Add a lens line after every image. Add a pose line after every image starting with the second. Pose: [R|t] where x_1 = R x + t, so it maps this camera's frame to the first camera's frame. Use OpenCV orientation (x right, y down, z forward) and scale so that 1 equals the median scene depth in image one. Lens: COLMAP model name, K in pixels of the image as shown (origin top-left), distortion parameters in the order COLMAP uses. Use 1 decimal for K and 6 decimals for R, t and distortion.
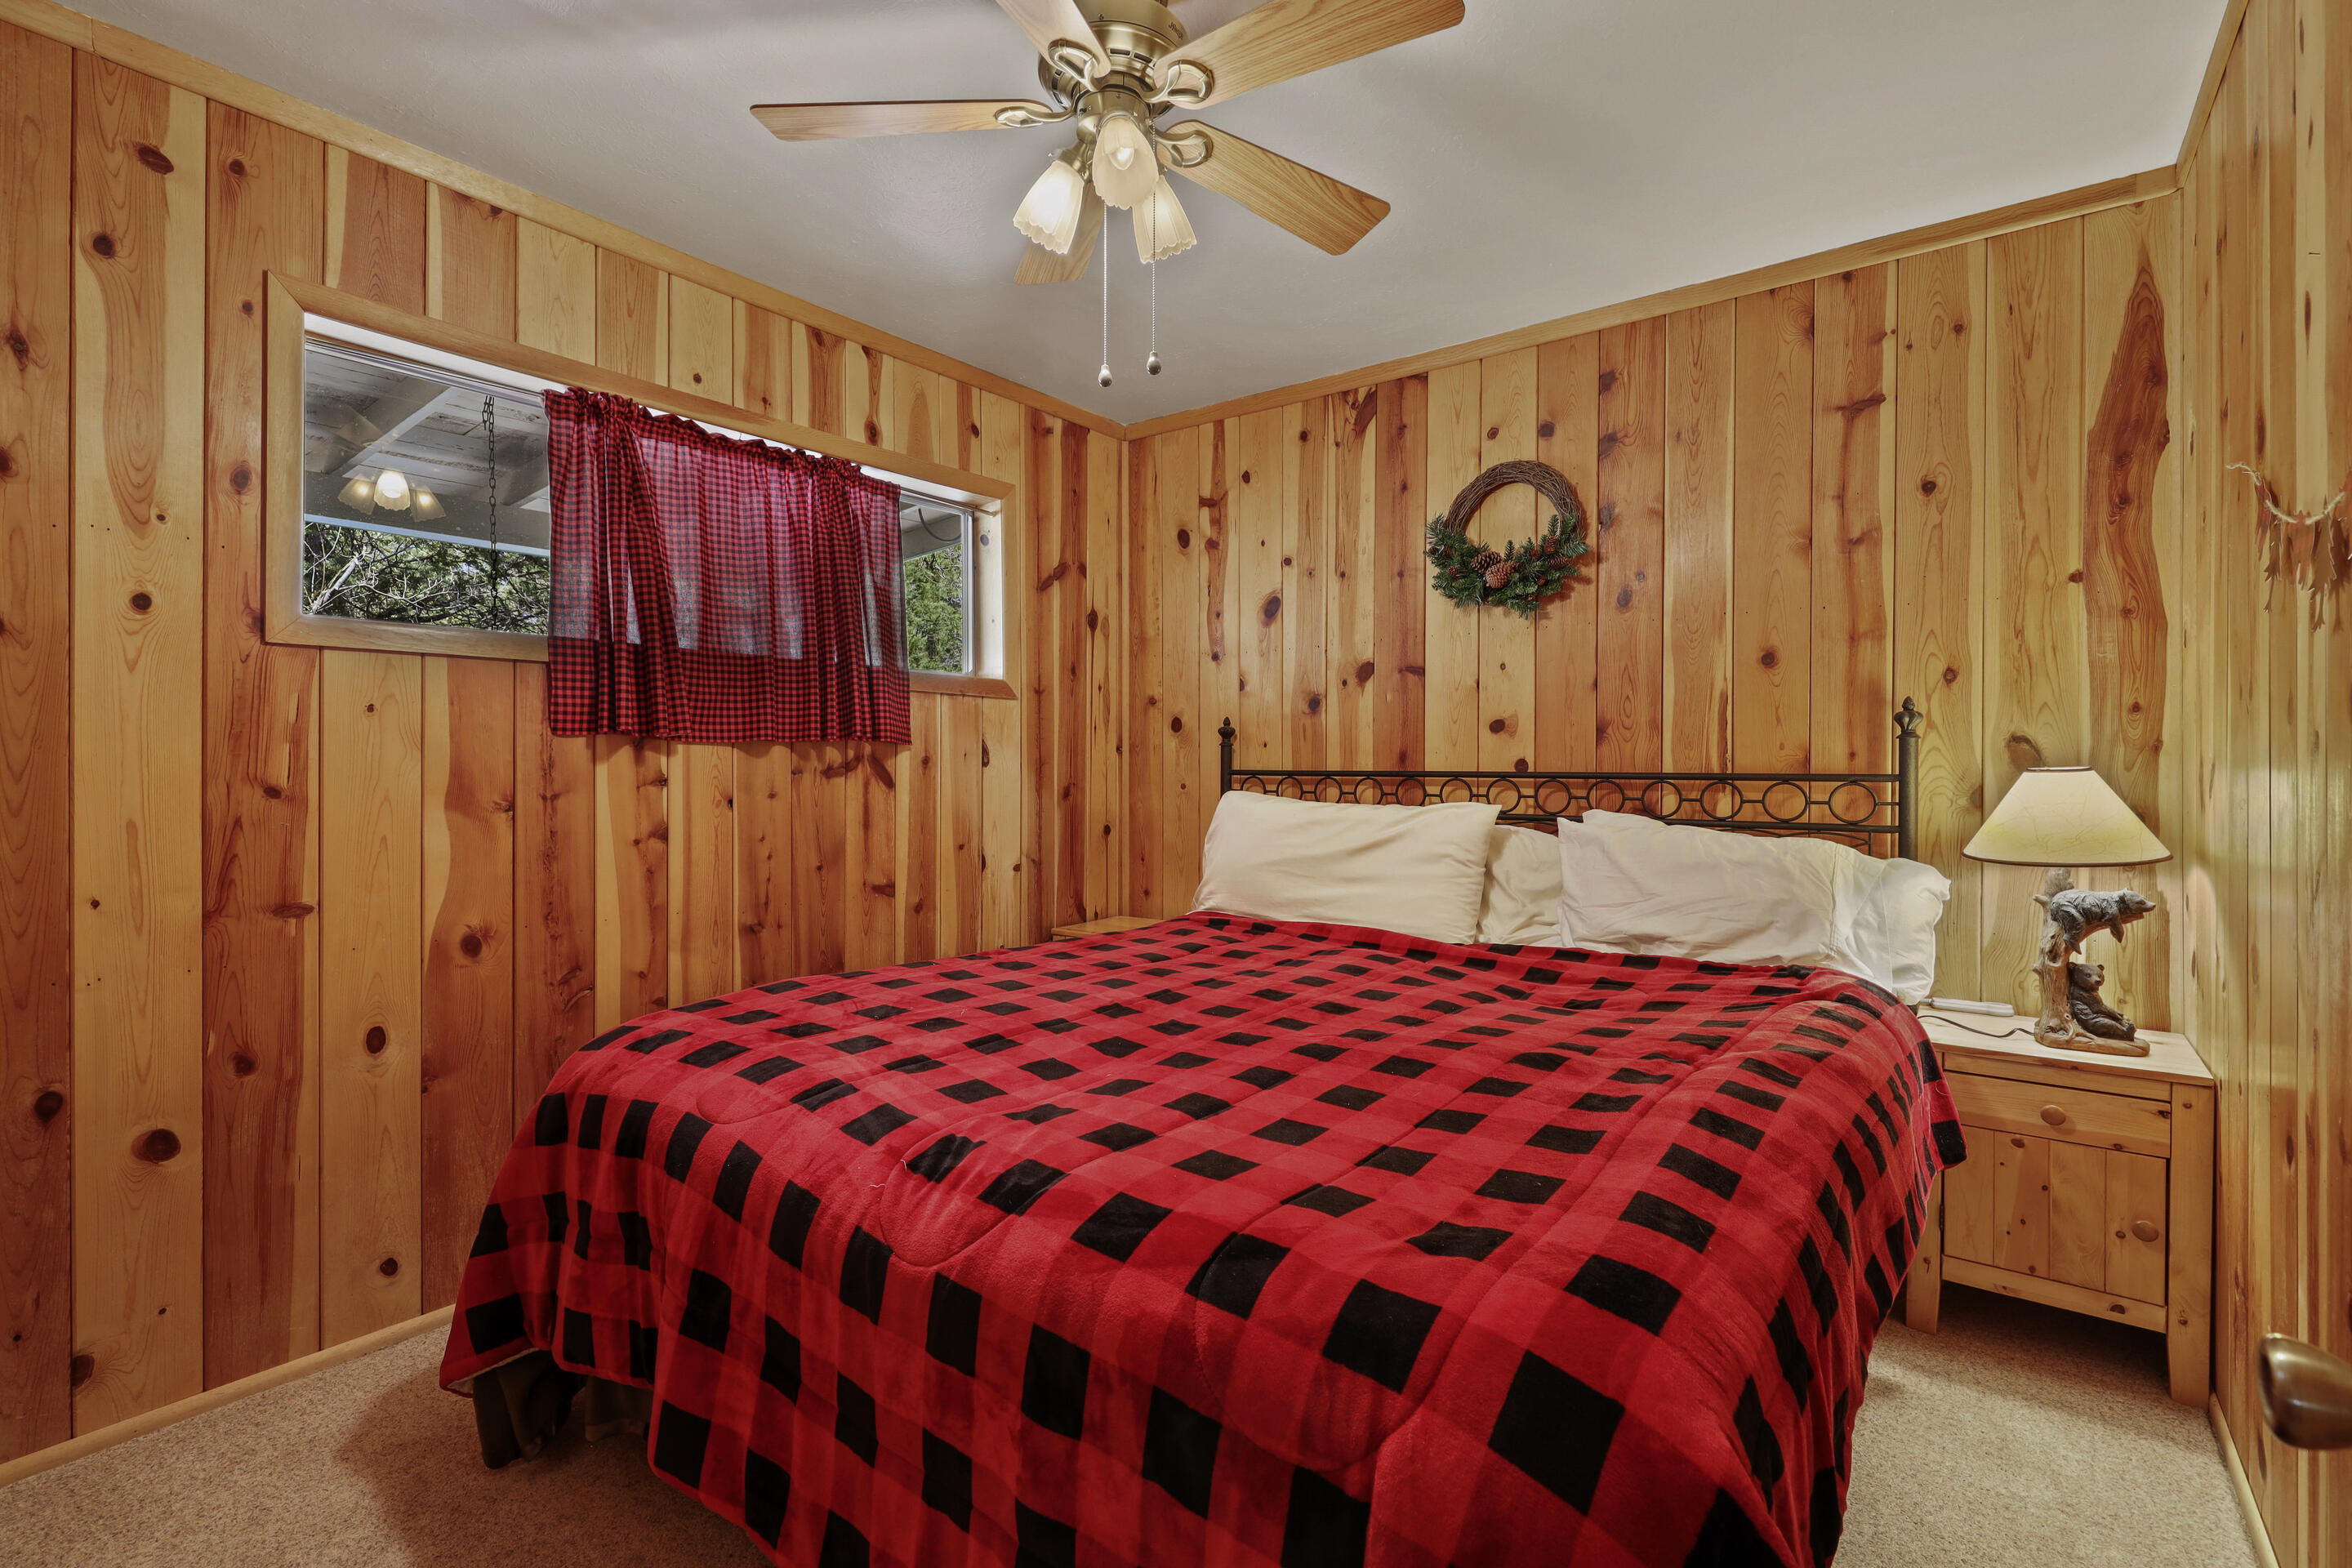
lens RADIAL K [[1088.5, 0, 1168.6], [0, 1088.5, 782.1], [0, 0, 1]] dist [-0.003802, -0.002042]
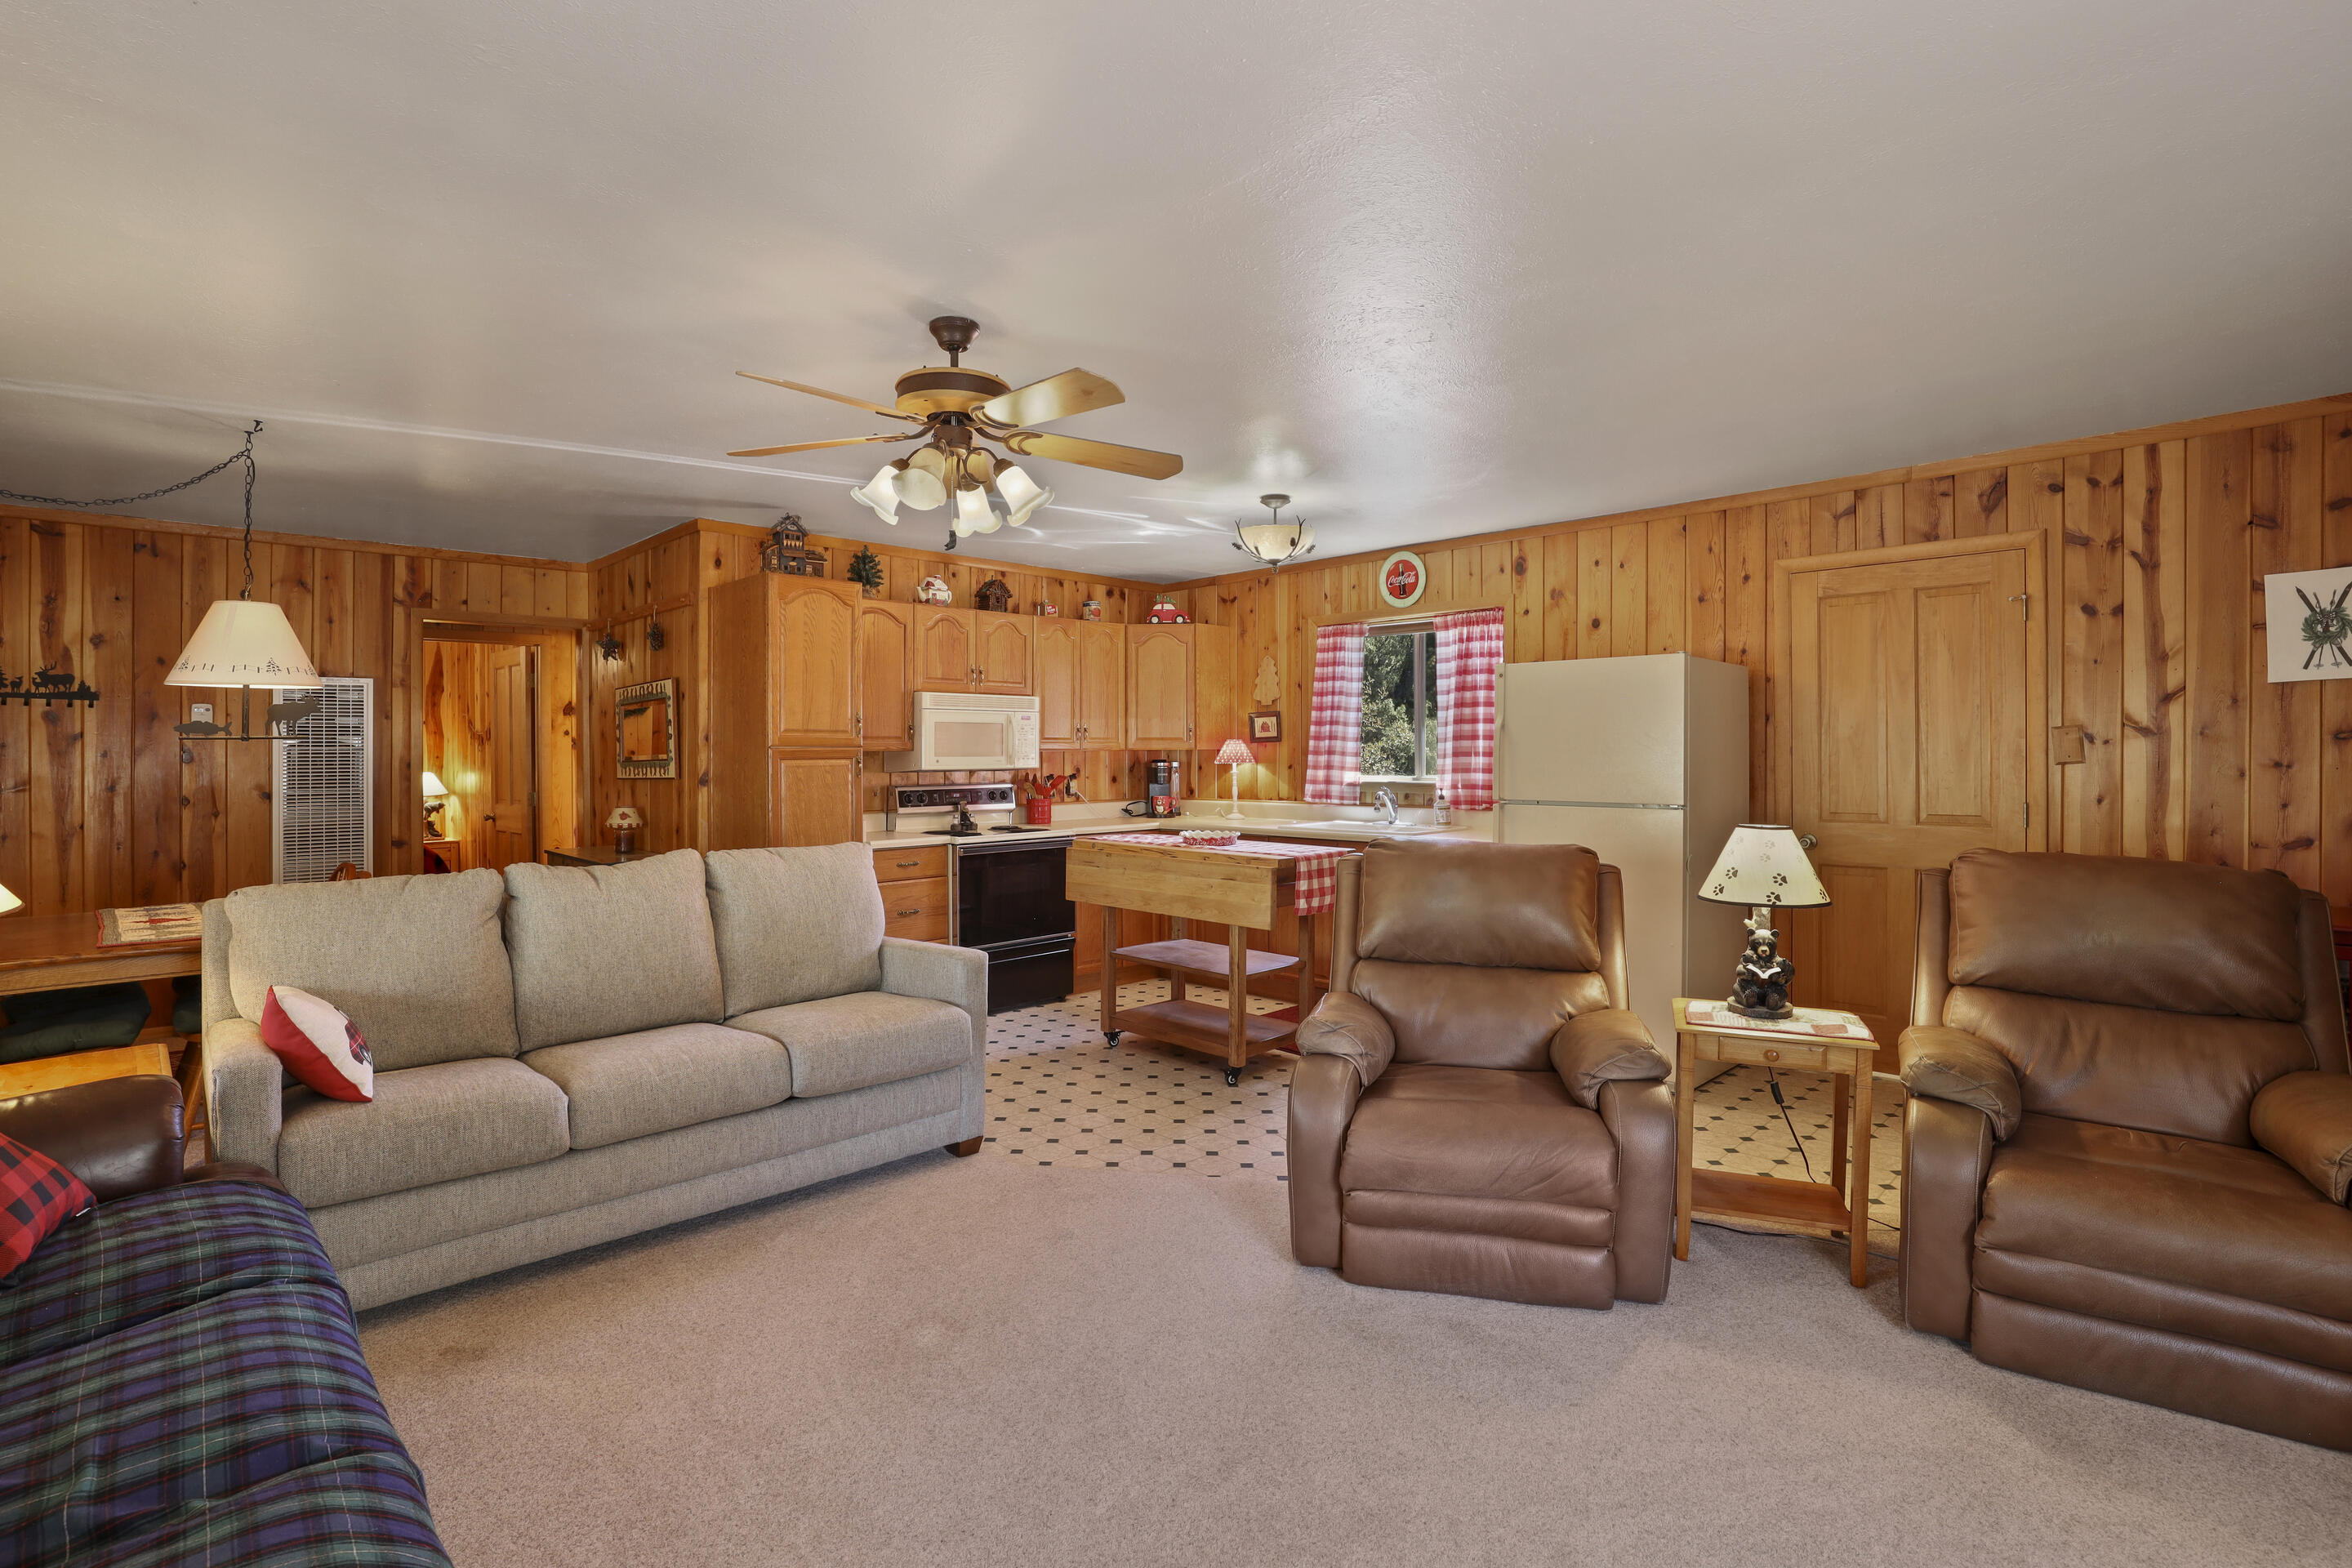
lens RADIAL K [[1088.5, 0, 1152.4], [0, 1088.5, 742.5], [0, 0, 1]] dist [-0.003802, -0.002042]
pose [[0.142869, 0.012434, 0.989664, -2.440754], [0.031121, 0.999370, -0.017049, 0.025620], [-0.989252, 0.033235, 0.142392, -1.971493]]
